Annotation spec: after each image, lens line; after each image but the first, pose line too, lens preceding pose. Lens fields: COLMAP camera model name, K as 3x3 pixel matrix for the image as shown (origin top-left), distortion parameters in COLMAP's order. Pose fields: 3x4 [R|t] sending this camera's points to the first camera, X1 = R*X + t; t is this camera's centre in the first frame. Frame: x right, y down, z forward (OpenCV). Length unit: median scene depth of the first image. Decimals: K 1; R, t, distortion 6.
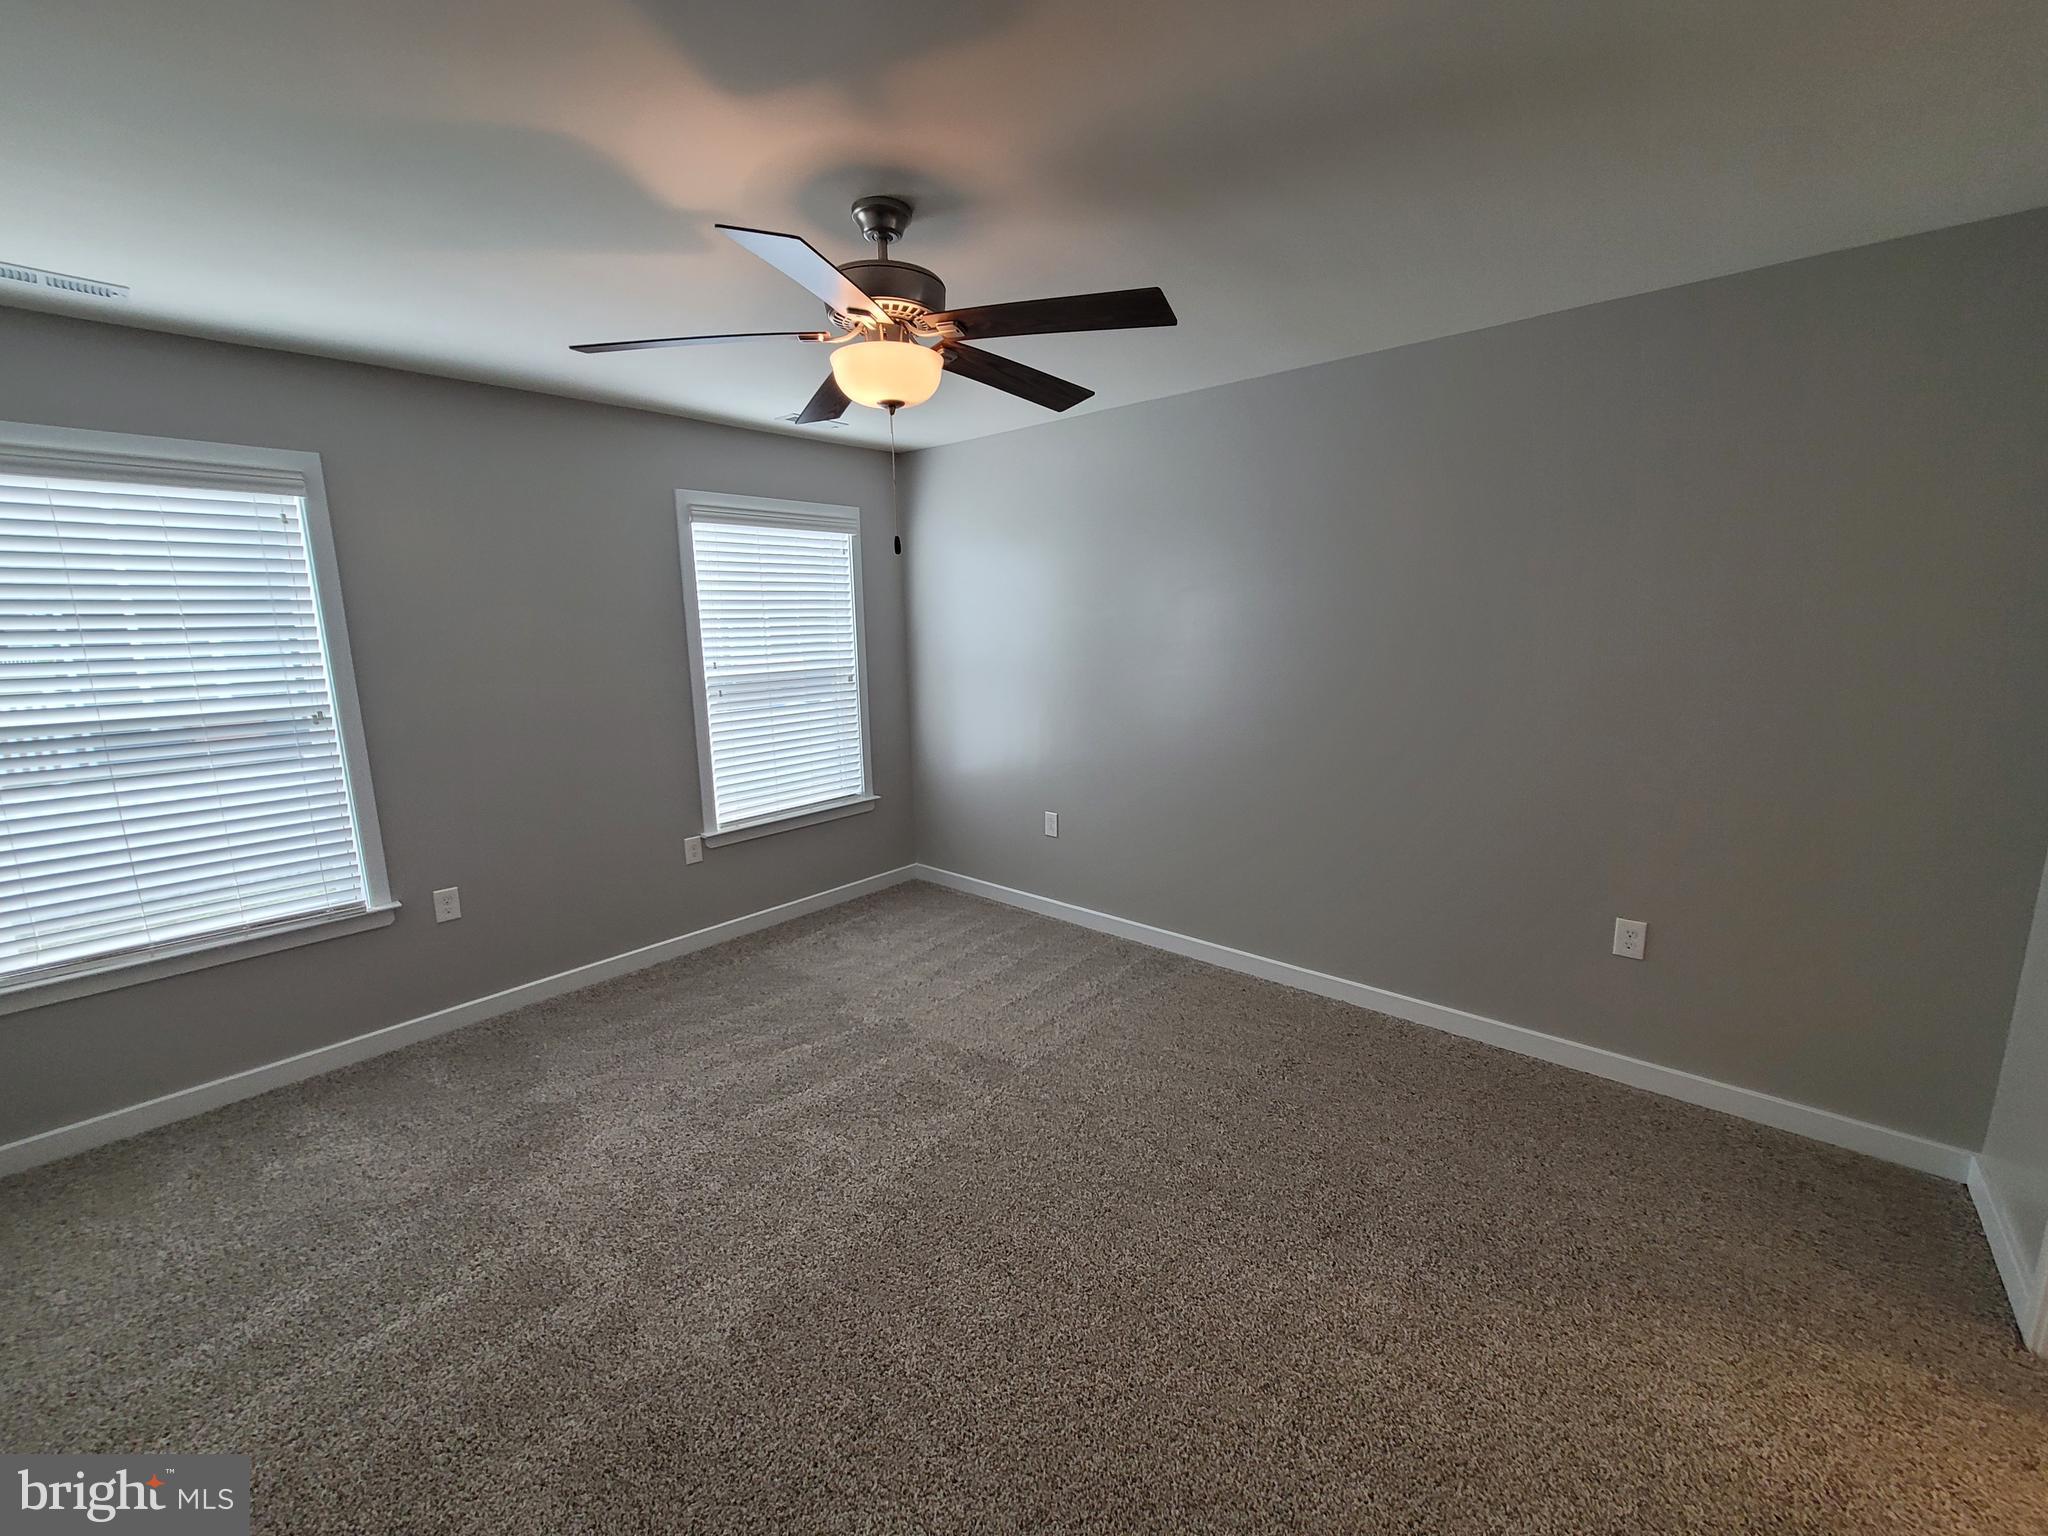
lens RADIAL K [[831.4, 0, 1027.3], [0, 831.4, 767.4], [0, 0, 1]] dist [-0.003602, 0.000367]
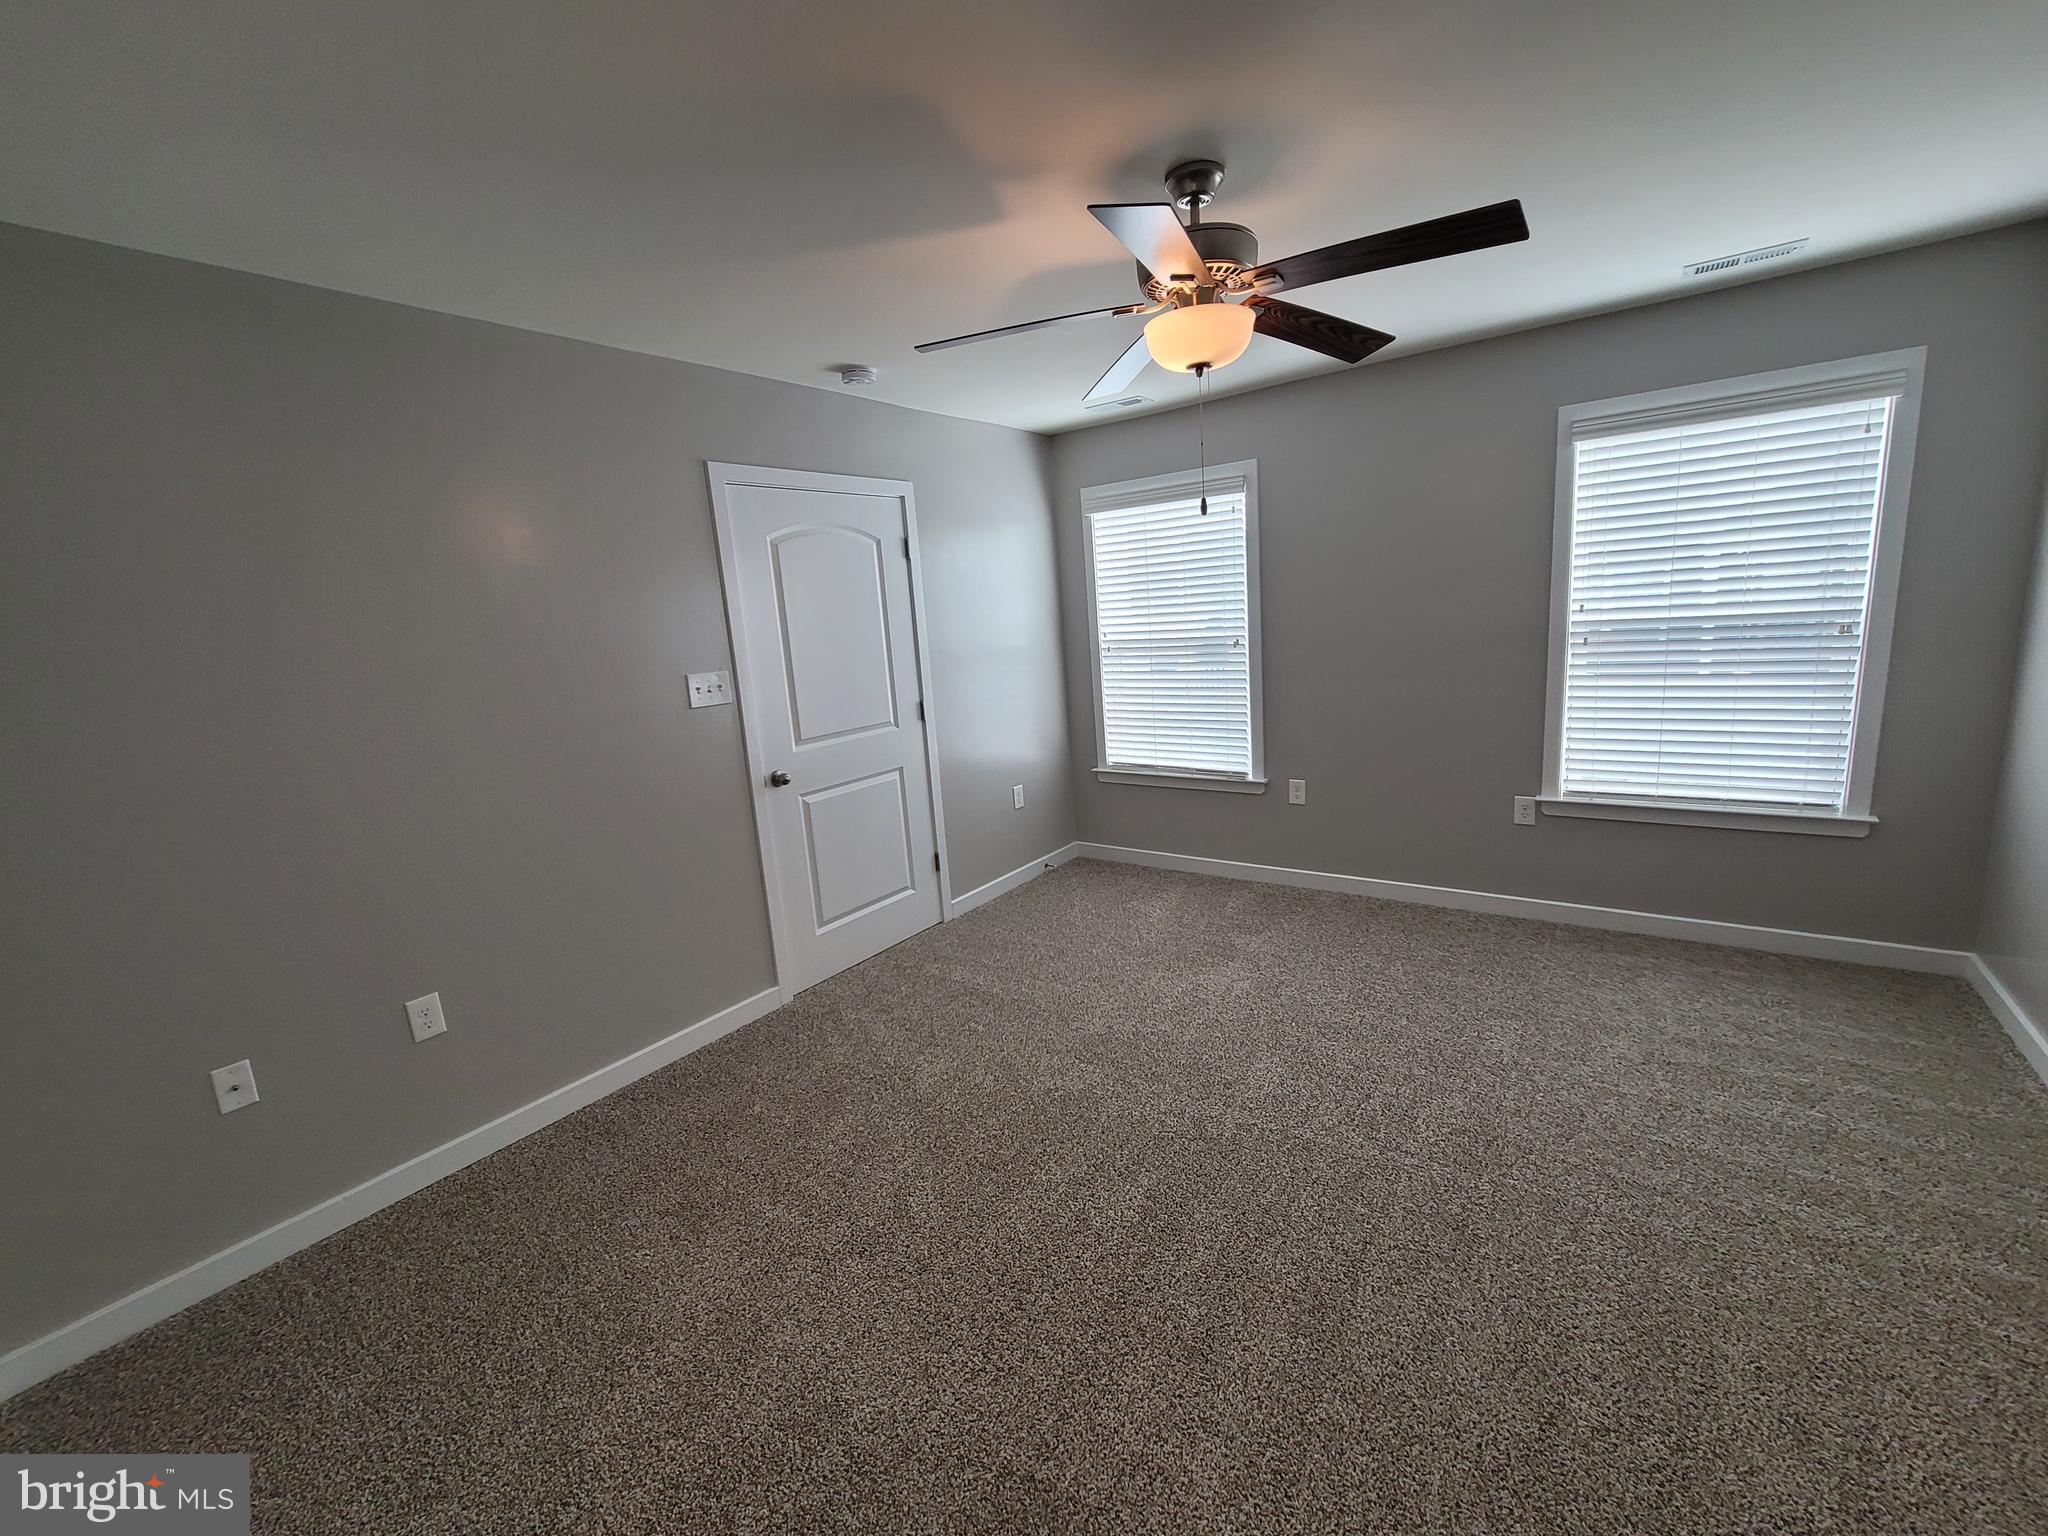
lens RADIAL K [[831.4, 0, 1027.3], [0, 831.4, 767.4], [0, 0, 1]] dist [-0.003602, 0.000367]
pose [[0.088644, 0.201225, -0.975526, 0.444631], [-0.110165, 0.975353, 0.191179, -0.063417], [0.989952, 0.090522, 0.108627, 0.354996]]
